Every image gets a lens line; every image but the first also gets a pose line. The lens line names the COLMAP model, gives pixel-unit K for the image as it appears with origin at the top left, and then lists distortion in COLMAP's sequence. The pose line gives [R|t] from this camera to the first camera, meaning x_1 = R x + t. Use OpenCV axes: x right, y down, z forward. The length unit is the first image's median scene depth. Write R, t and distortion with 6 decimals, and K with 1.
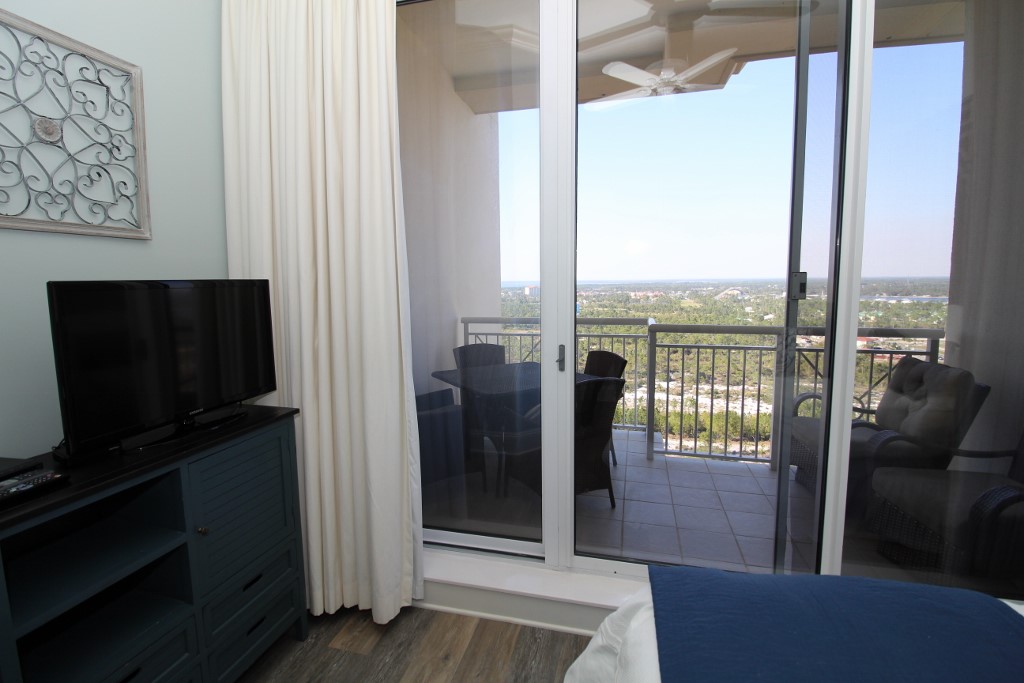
lens RADIAL K [[470.8, 0, 512.5], [0, 470.8, 327.3], [0, 0, 1]] dist [-0.024048, -0.001591]
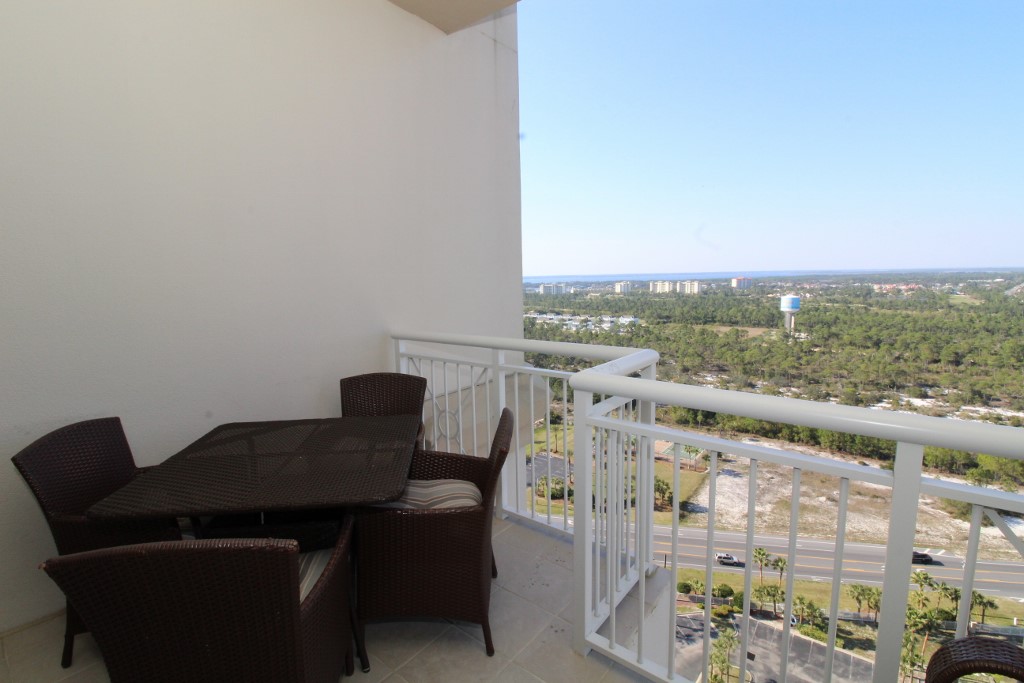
lens RADIAL K [[470.8, 0, 514.9], [0, 470.8, 333.2], [0, 0, 1]] dist [-0.024048, -0.001591]
pose [[0.912729, 0.041593, -0.406442, 0.388080], [-0.029106, 0.998896, 0.036860, -0.055520], [0.407527, -0.021813, 0.912933, 0.376841]]
